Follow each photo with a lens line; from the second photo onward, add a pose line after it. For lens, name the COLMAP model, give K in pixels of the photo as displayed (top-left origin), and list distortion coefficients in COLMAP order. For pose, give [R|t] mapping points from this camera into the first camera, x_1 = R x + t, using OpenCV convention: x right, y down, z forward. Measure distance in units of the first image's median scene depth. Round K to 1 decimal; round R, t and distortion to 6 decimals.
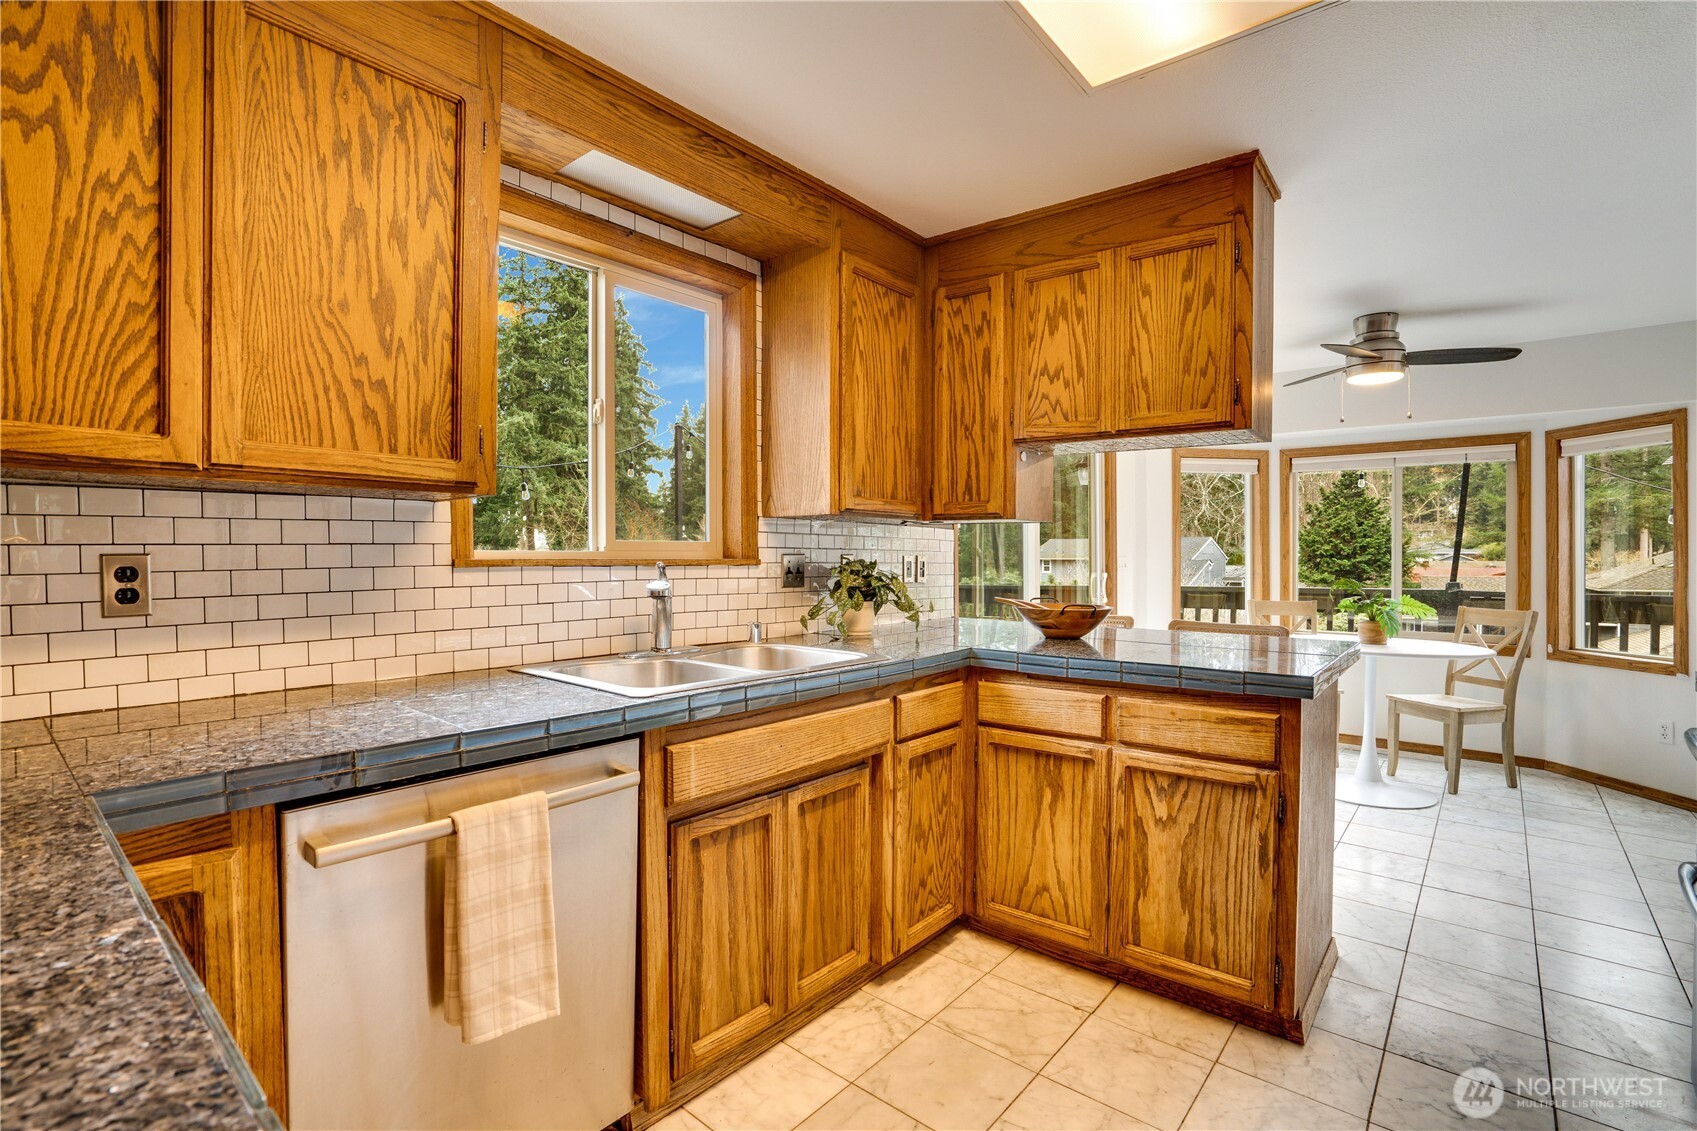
lens RADIAL K [[815.3, 0, 844.0], [0, 815.3, 563.3], [0, 0, 1]] dist [-0.014324, 0.003342]
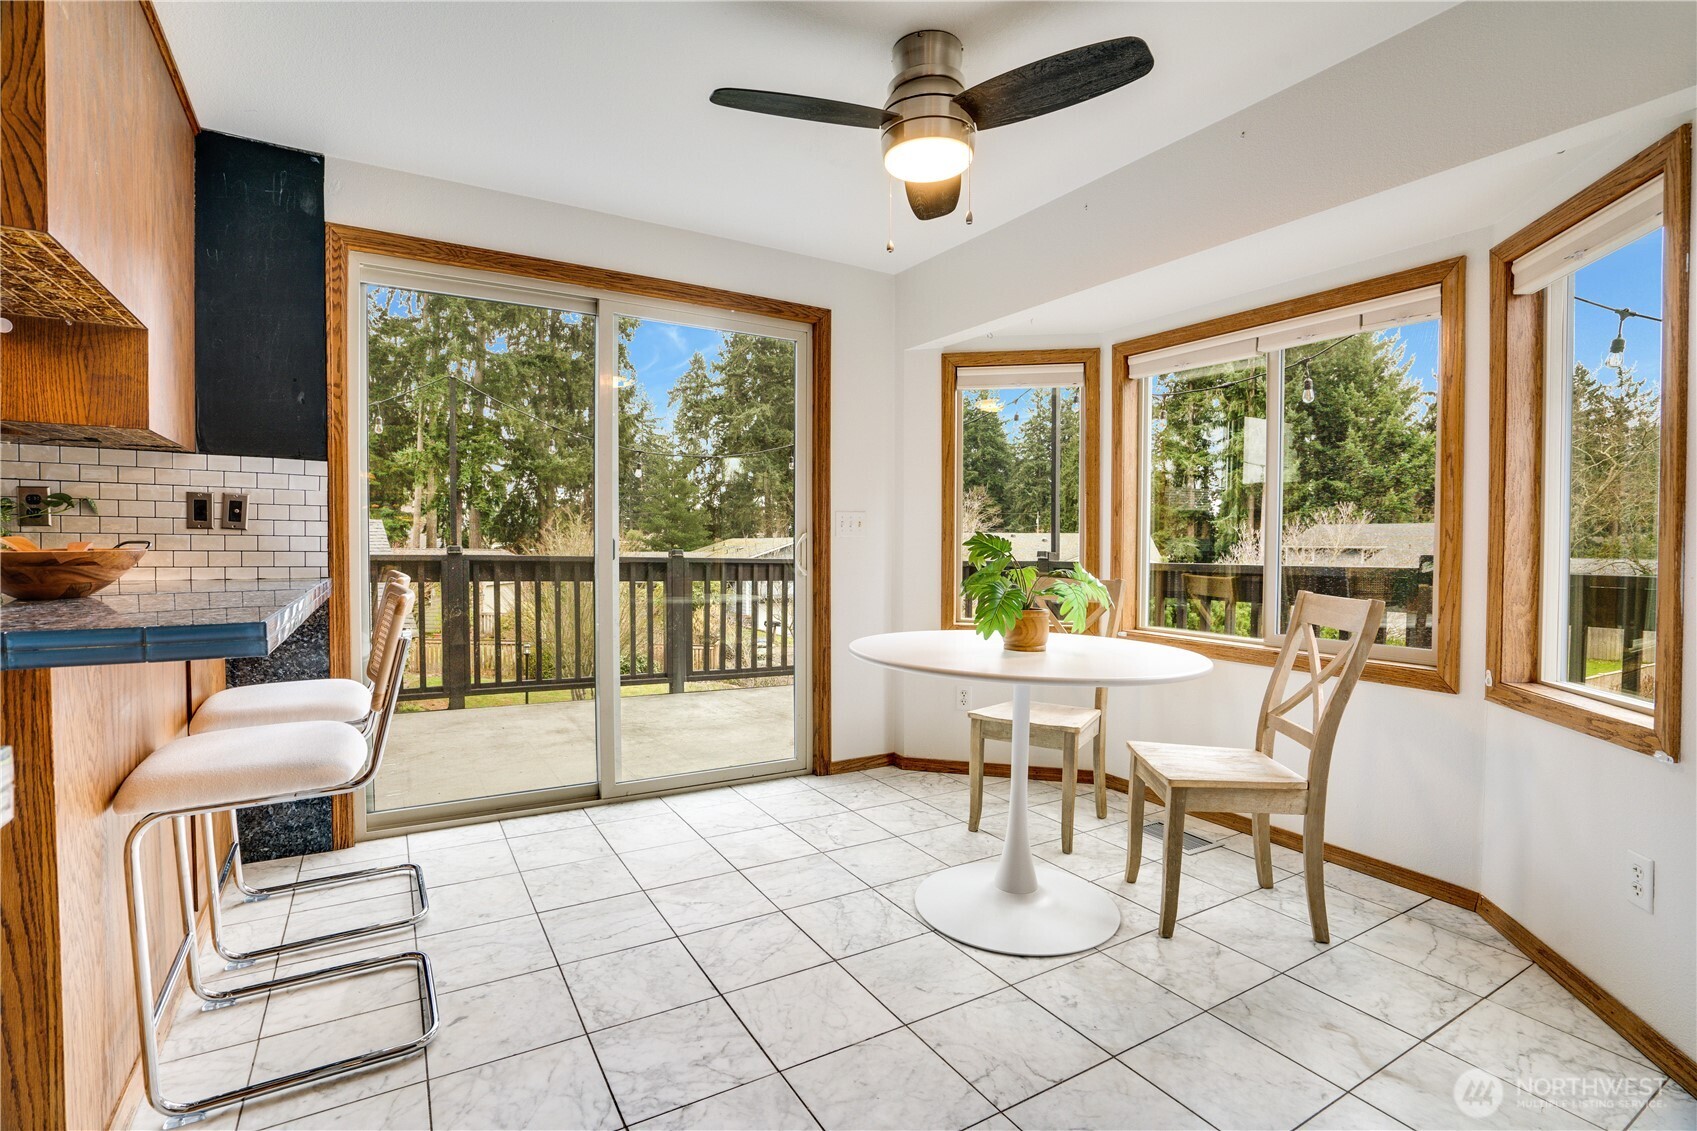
lens RADIAL K [[815.3, 0, 850.8], [0, 815.3, 563.2], [0, 0, 1]] dist [-0.014324, 0.003342]
pose [[0.940737, 0.015158, -0.338799, 0.564468], [-0.010461, 0.999822, 0.015687, 0.024803], [0.338976, -0.011214, 0.940728, 0.327581]]
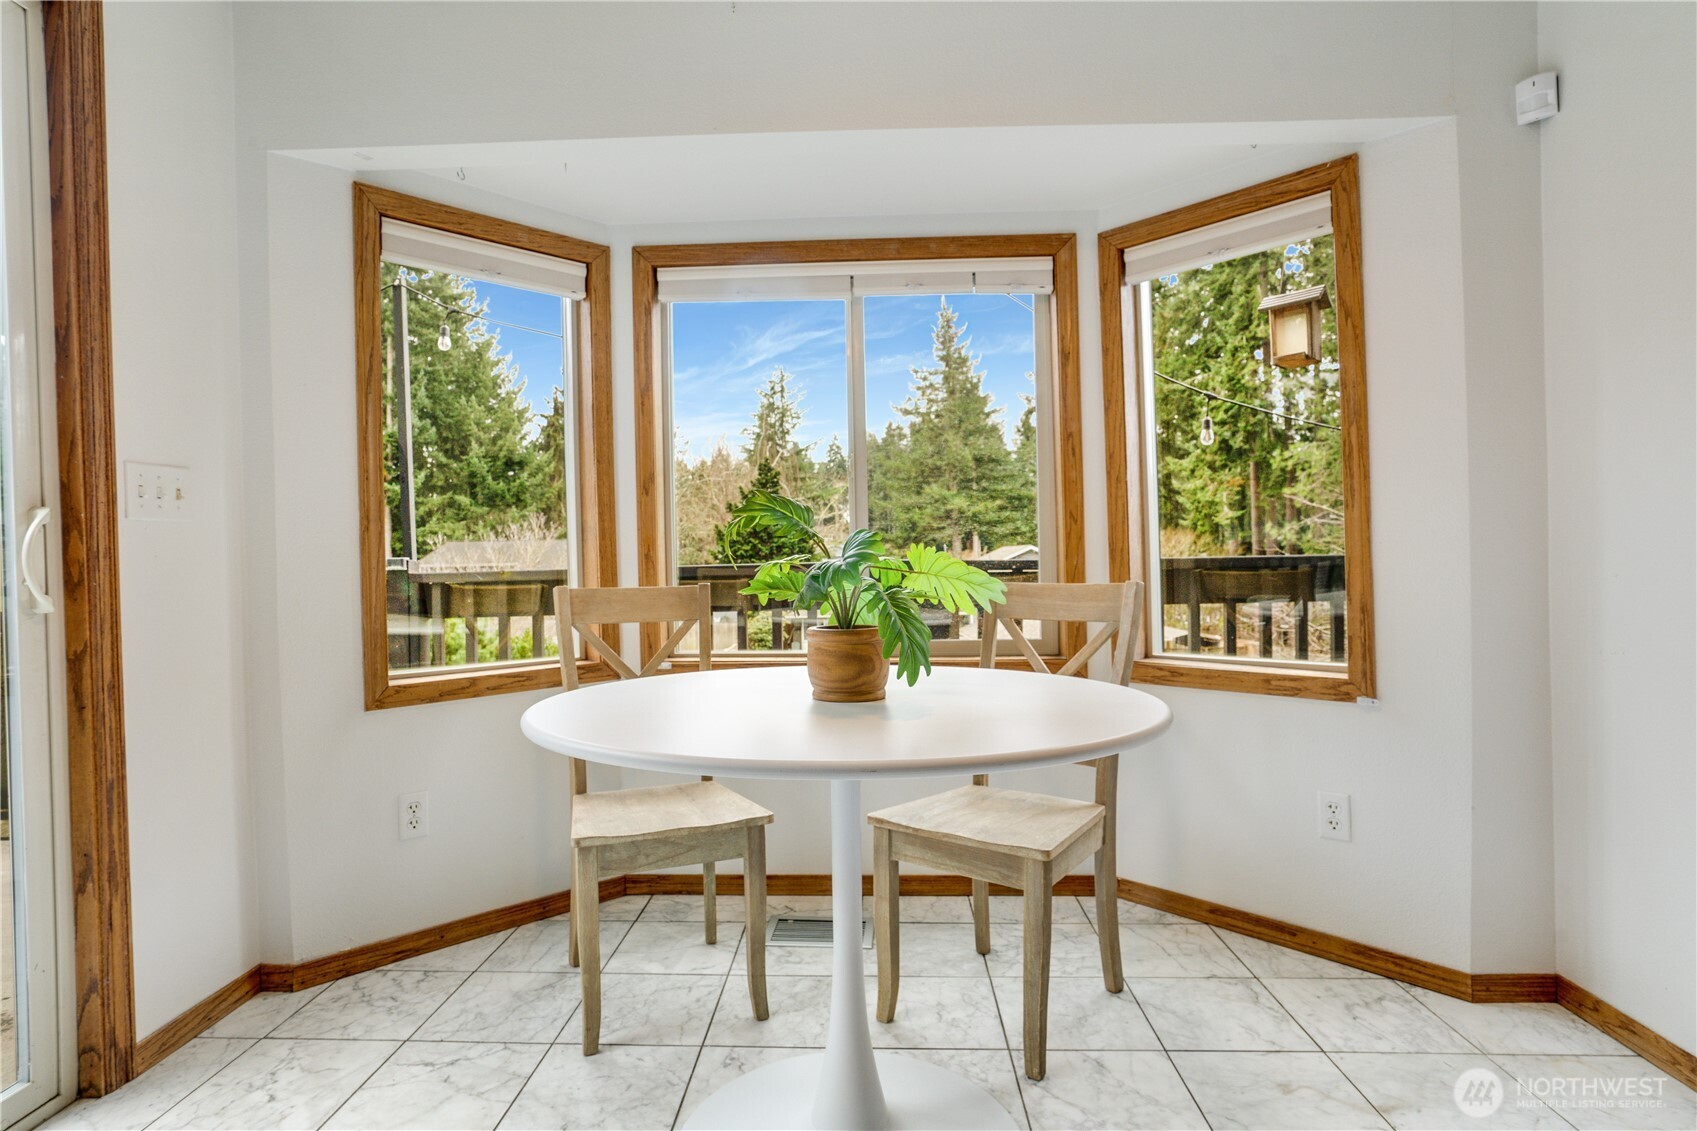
lens RADIAL K [[886.7, 0, 842.5], [0, 886.7, 561.7], [0, 0, 1]] dist [-0.027151, 0.006190]
pose [[0.800376, -0.016142, 0.599281, 0.340662], [0.024304, 0.999689, -0.005533, 0.036654], [-0.599005, 0.018993, 0.800520, 0.555107]]
